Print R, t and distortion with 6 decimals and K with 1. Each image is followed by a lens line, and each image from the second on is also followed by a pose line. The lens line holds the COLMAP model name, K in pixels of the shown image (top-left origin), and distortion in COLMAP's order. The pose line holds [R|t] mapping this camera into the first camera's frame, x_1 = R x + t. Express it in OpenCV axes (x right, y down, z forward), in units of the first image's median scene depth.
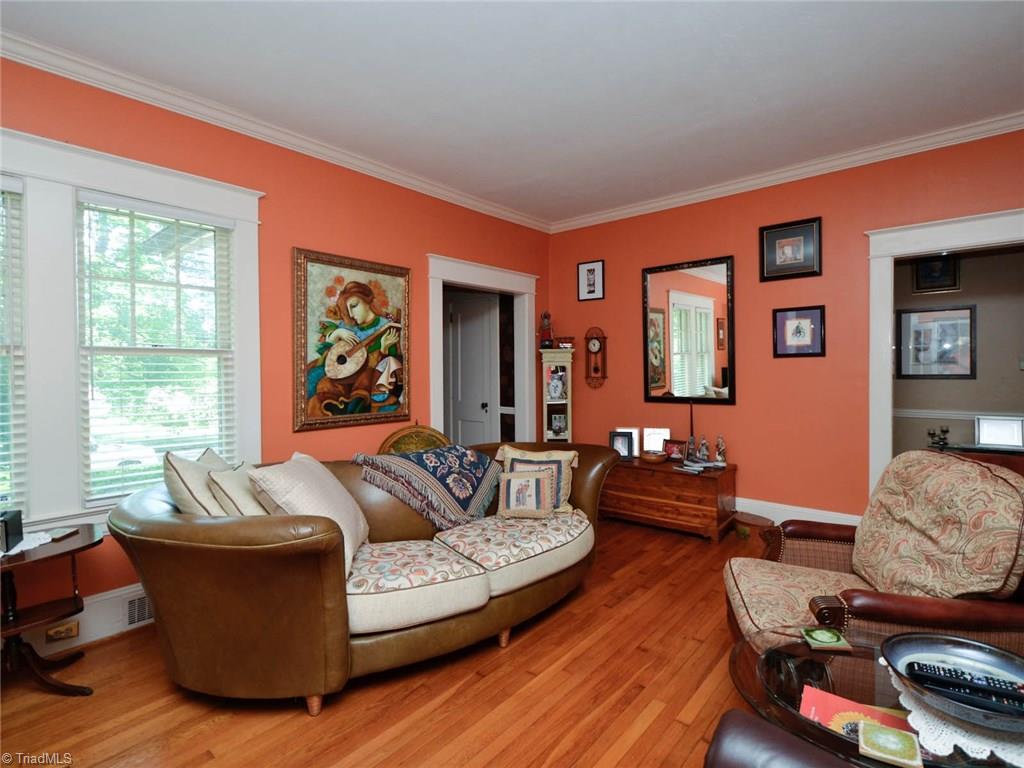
lens RADIAL K [[497.8, 0, 534.3], [0, 497.8, 372.8], [0, 0, 1]] dist [0.044907, 0.000044]
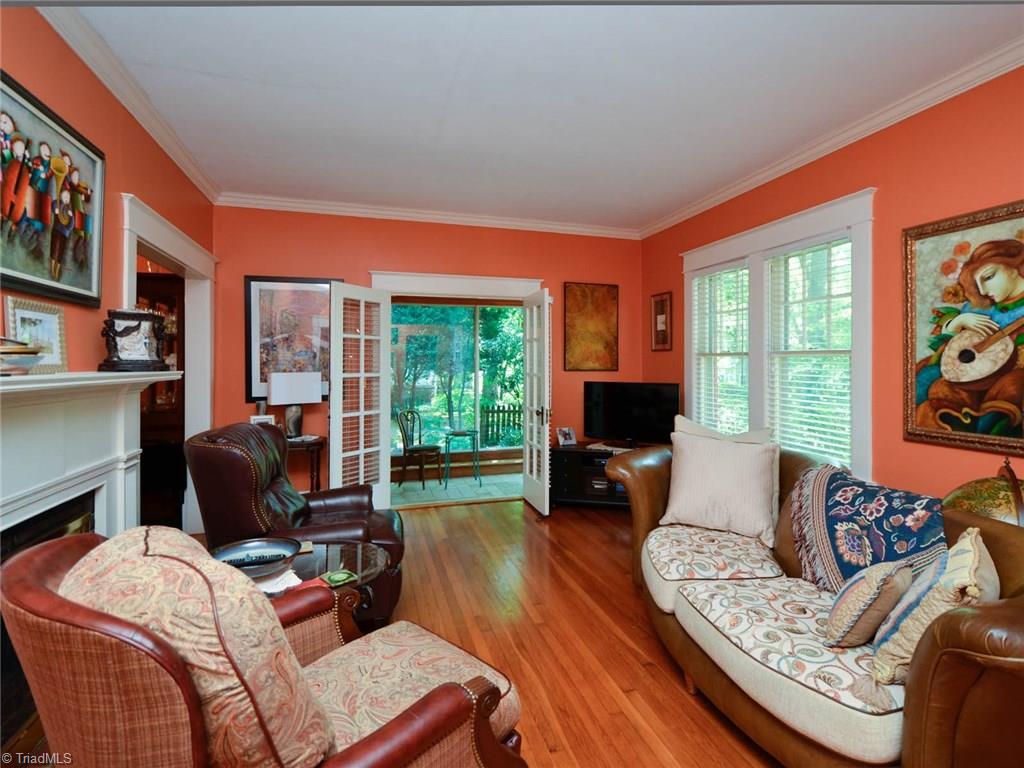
lens RADIAL K [[529.3, 0, 536.5], [0, 529.3, 363.5], [0, 0, 1]] dist [-0.001080, -0.001953]
pose [[-0.529221, 0.008005, -0.848446, 0.602398], [-0.005683, 0.999900, 0.012978, -0.022364], [0.848465, 0.011690, -0.529122, 0.886337]]
